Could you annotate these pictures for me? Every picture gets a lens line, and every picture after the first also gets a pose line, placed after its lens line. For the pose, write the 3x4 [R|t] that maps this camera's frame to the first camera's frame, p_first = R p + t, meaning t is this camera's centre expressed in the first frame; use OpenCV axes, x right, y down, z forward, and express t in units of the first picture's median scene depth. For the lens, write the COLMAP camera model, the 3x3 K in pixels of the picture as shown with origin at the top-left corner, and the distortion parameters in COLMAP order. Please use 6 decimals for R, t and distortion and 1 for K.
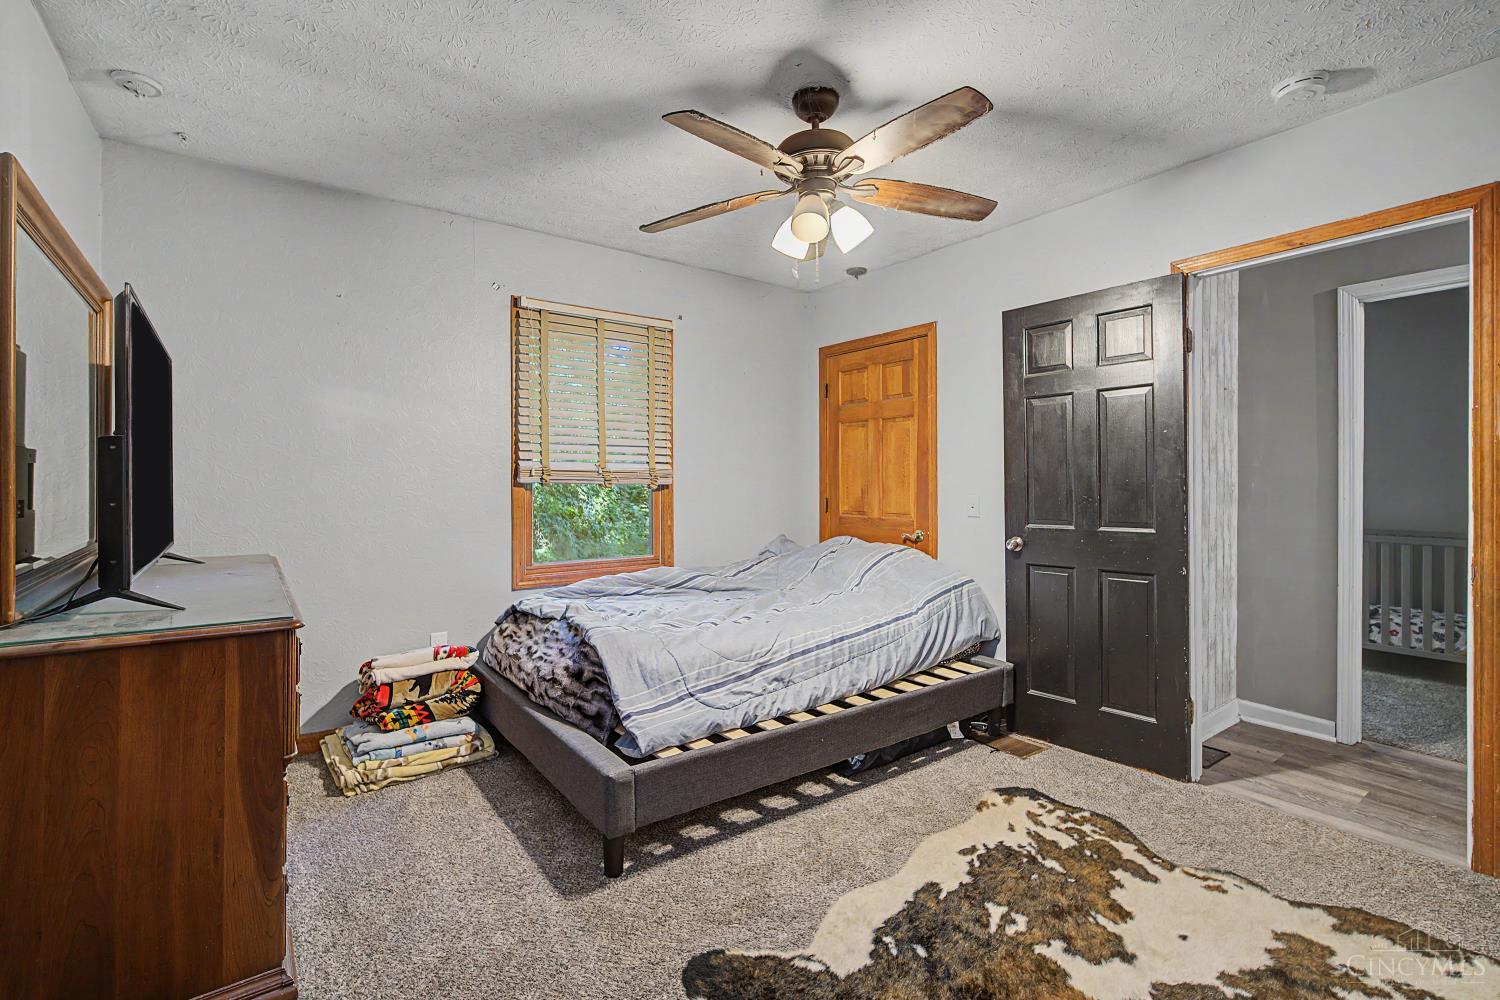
lens RADIAL K [[667.4, 0, 743.9], [0, 667.4, 486.2], [0, 0, 1]] dist [-0.010292, 0.000824]
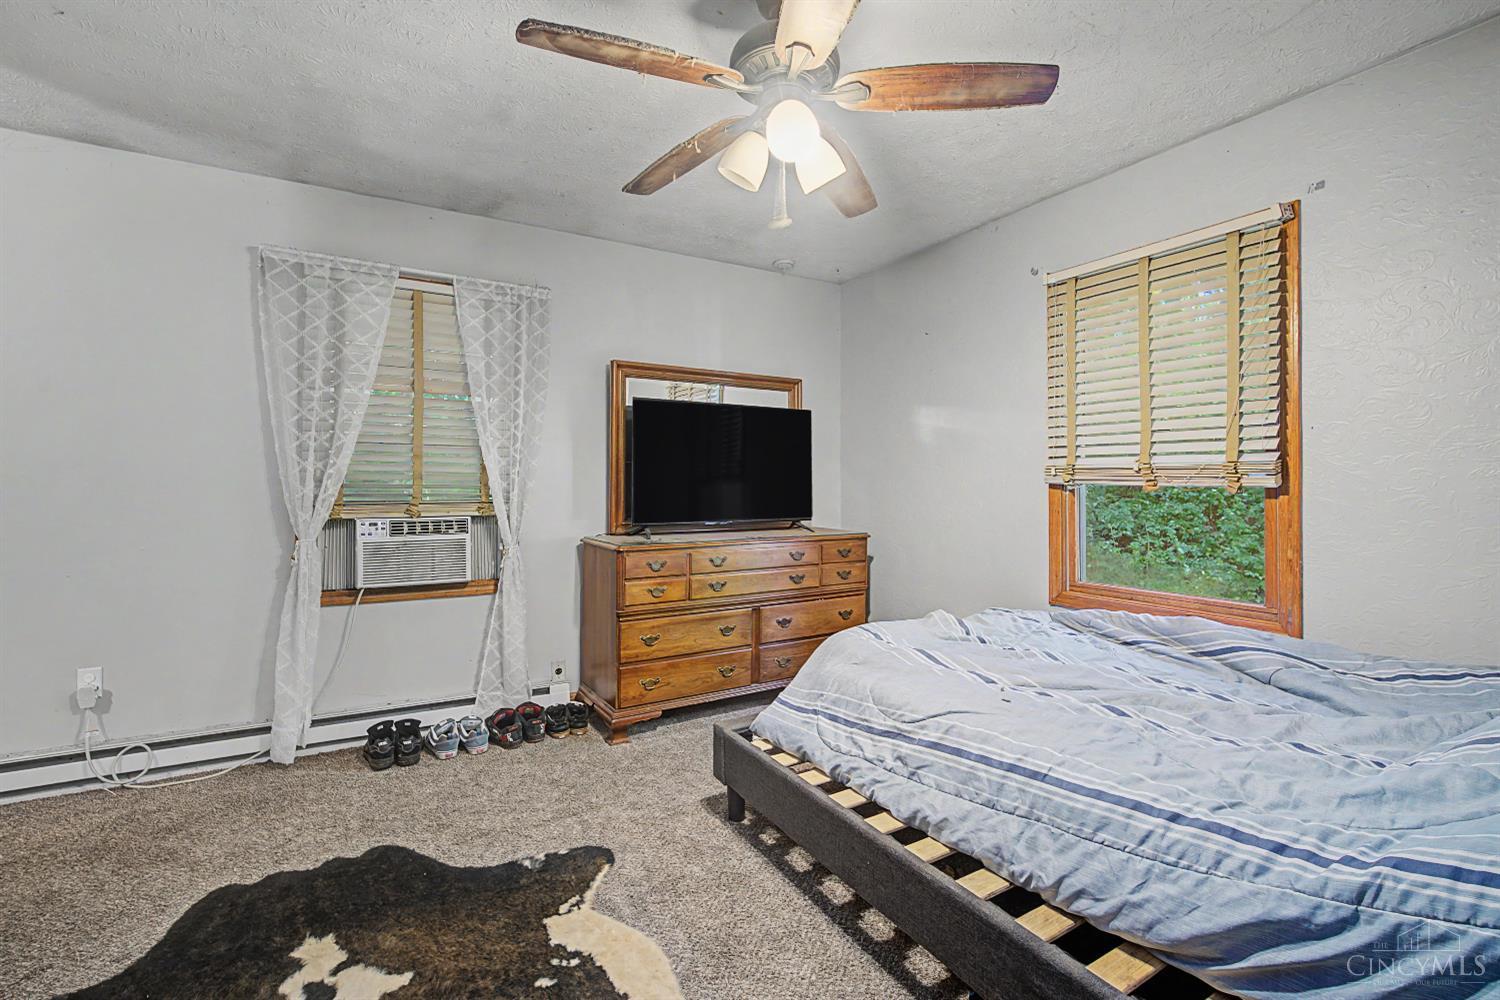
lens RADIAL K [[683.5, 0, 752.0], [0, 683.5, 473.4], [0, 0, 1]] dist [-0.004025, 0.000181]
pose [[-0.106838, -0.013678, -0.994182, 0.832270], [-0.009325, 0.999875, -0.012754, -0.004350], [0.994233, 0.007908, -0.106952, 0.962551]]
